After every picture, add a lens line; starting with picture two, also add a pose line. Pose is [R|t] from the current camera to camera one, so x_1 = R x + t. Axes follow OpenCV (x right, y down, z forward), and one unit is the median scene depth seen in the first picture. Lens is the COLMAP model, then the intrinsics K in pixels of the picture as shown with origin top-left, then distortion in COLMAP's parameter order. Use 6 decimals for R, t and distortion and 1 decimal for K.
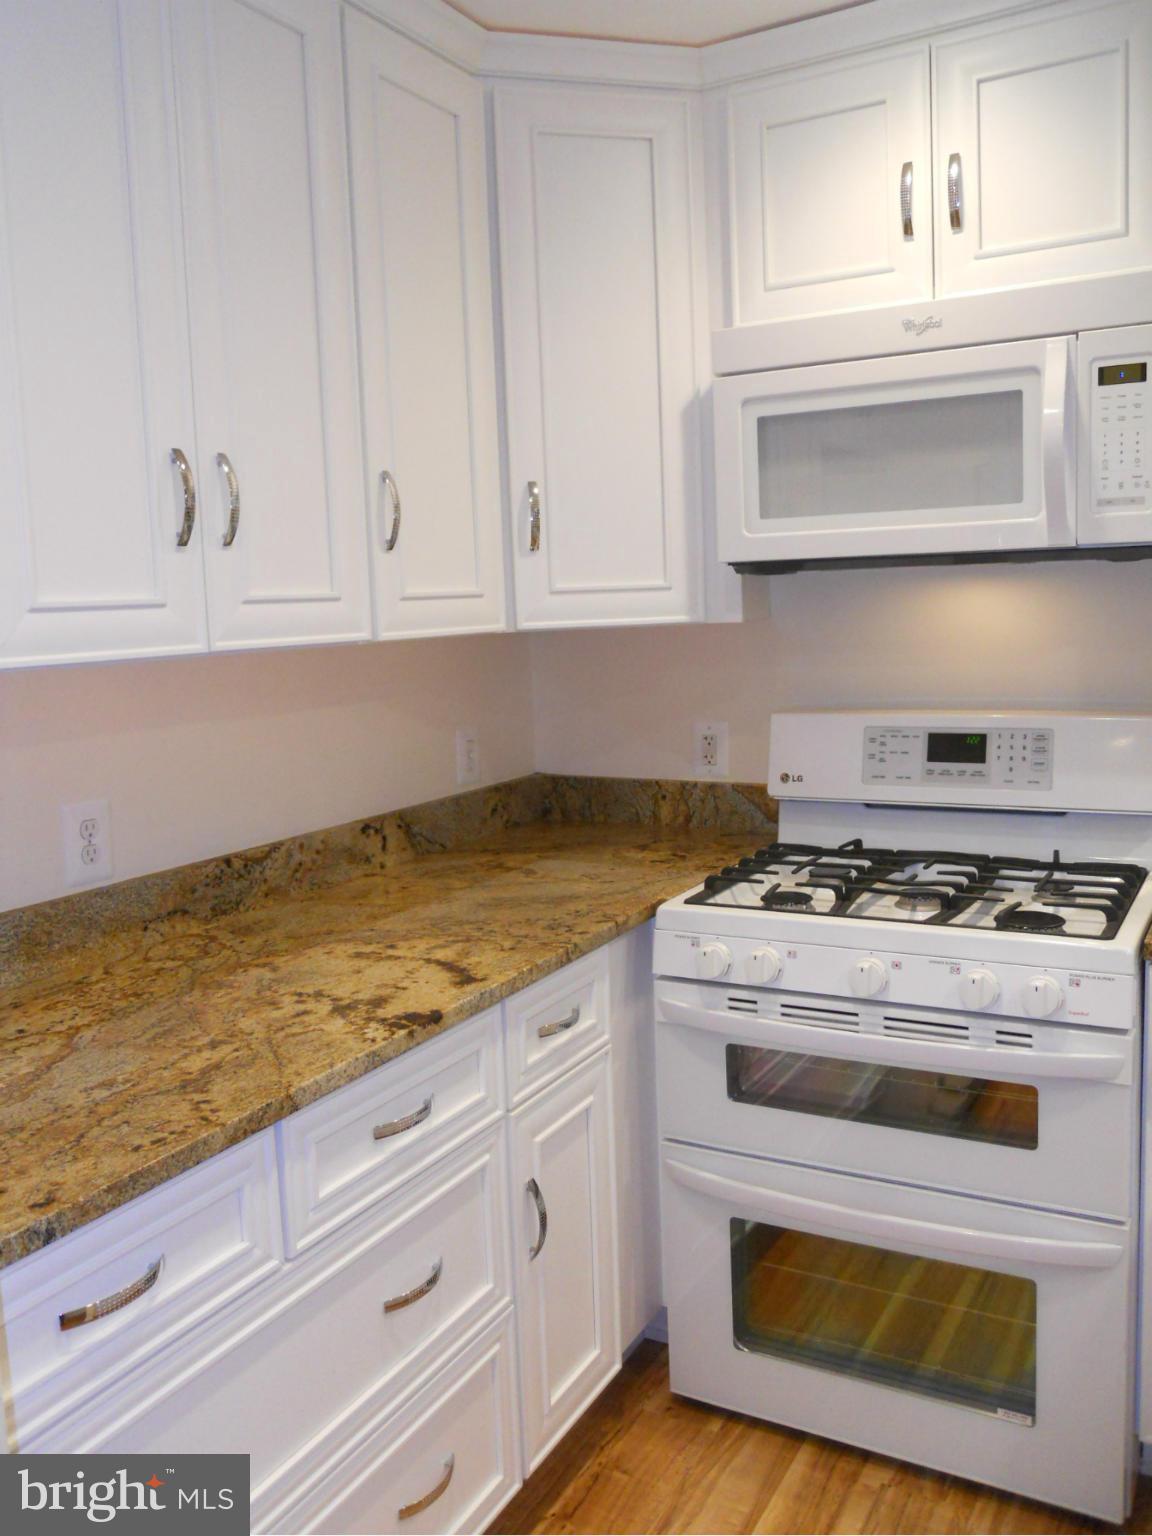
lens RADIAL K [[1380.9, 0, 618.3], [0, 1380.9, 733.4], [0, 0, 1]] dist [-0.034590, 0.022466]
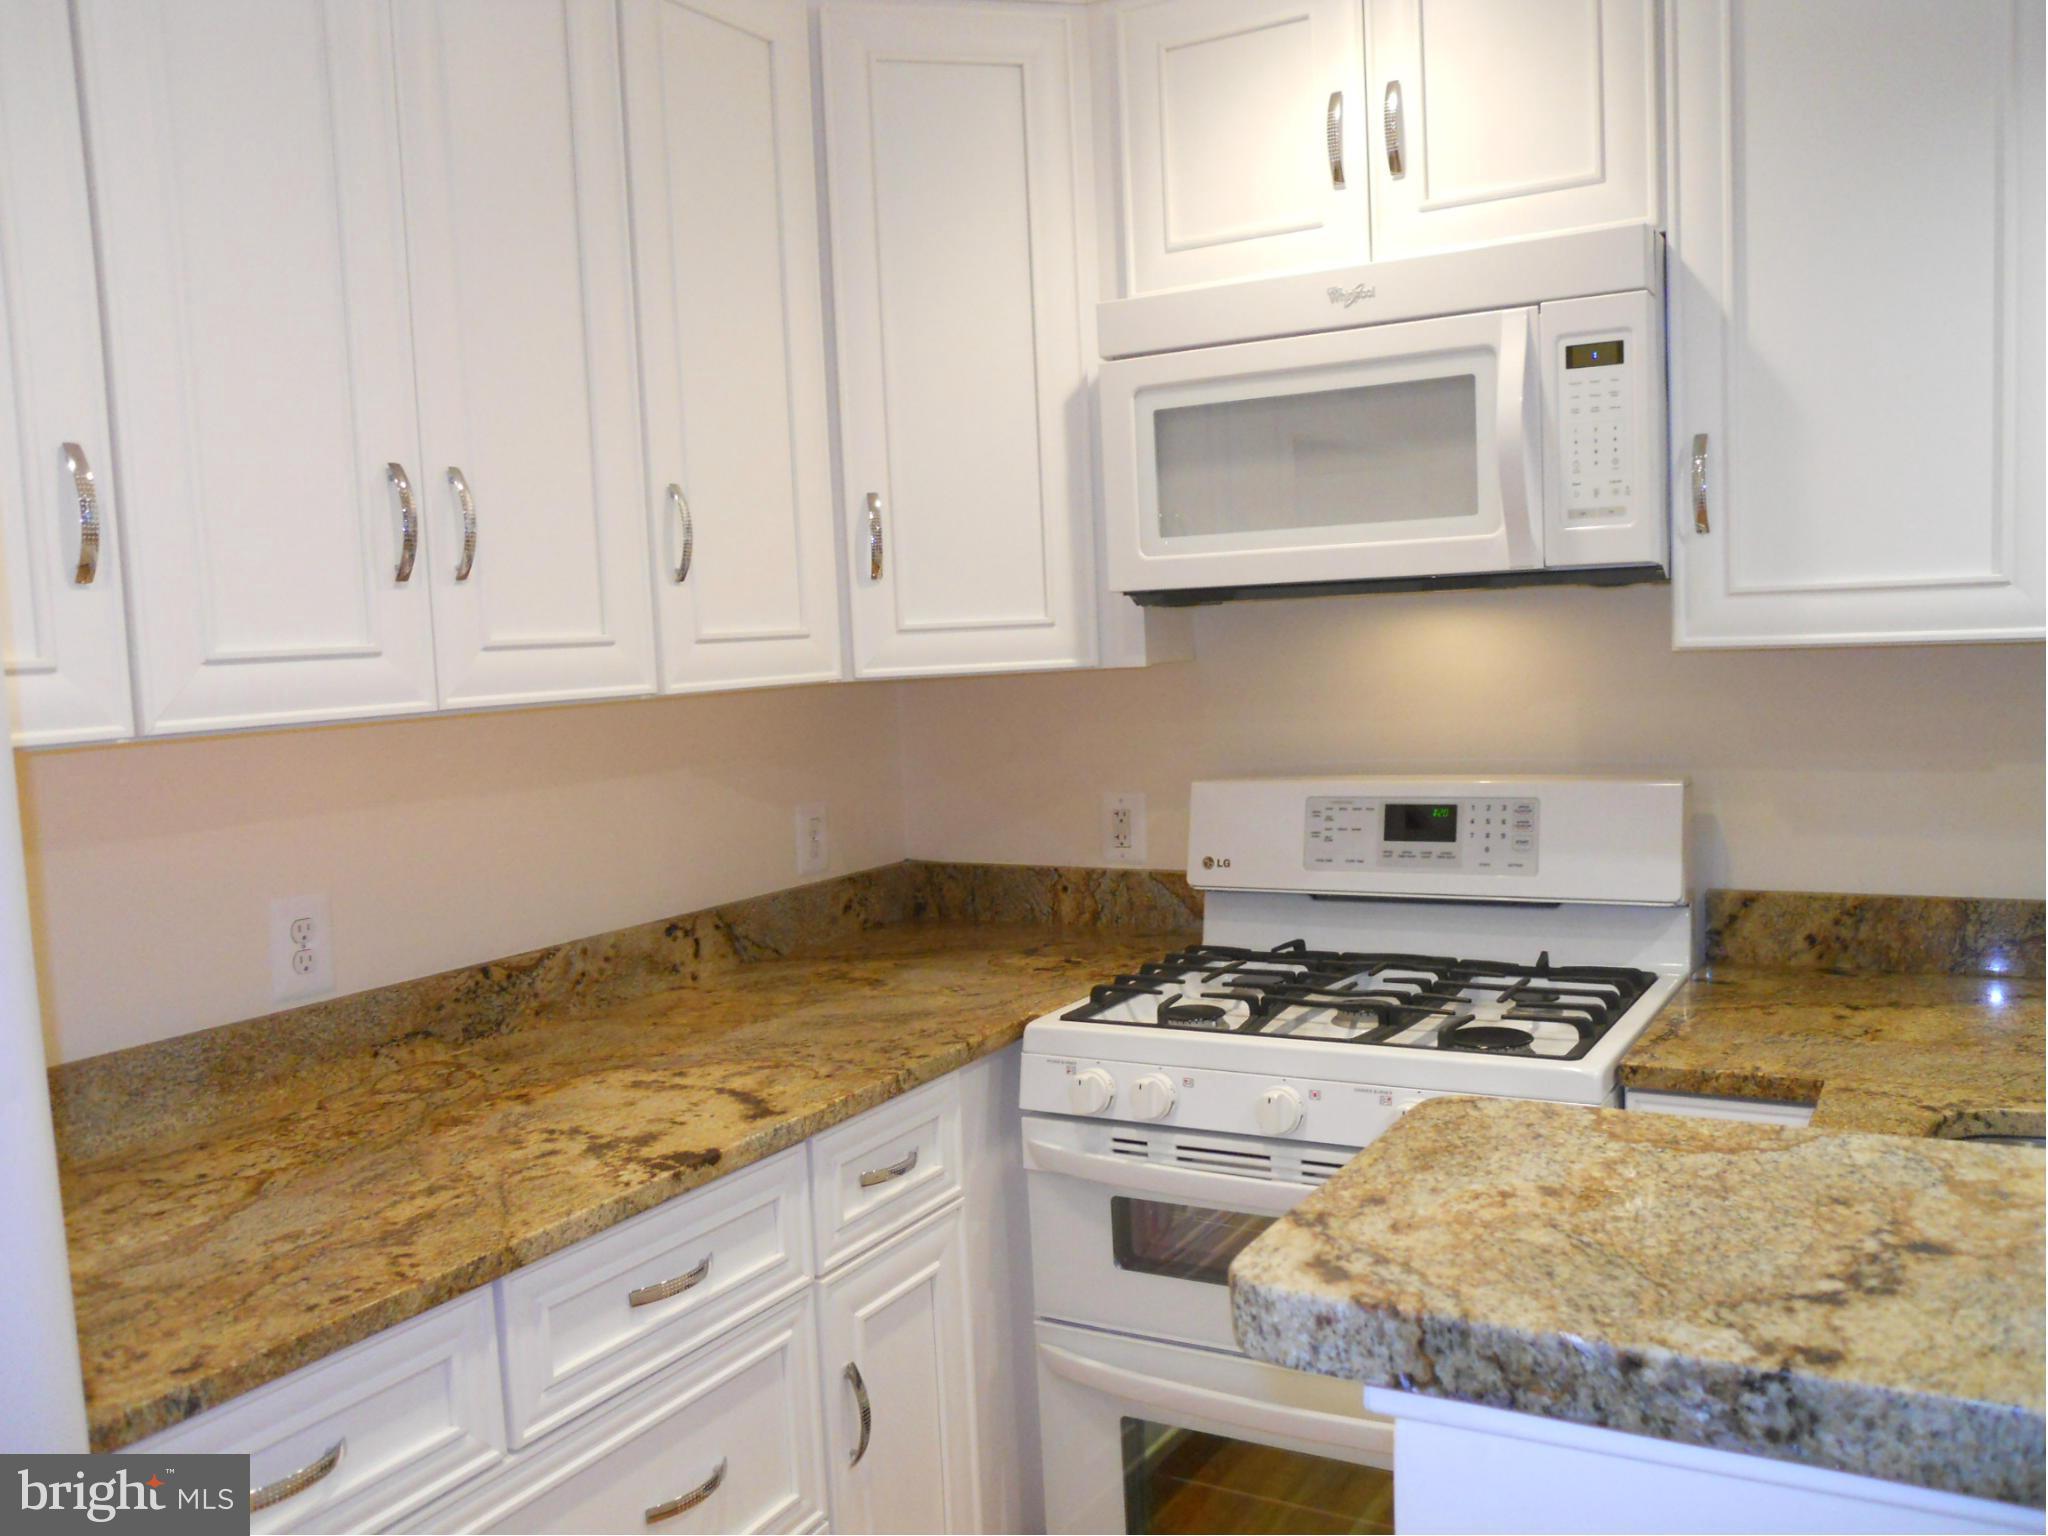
lens RADIAL K [[1855.8, 0, 1121.2], [0, 1855.8, 771.7], [0, 0, 1]] dist [-0.023356, -0.012544]
pose [[0.999957, -0.007607, -0.005316, 0.093079], [0.007493, 0.999747, -0.021224, 0.002935], [0.005476, 0.021183, 0.999761, -0.076139]]
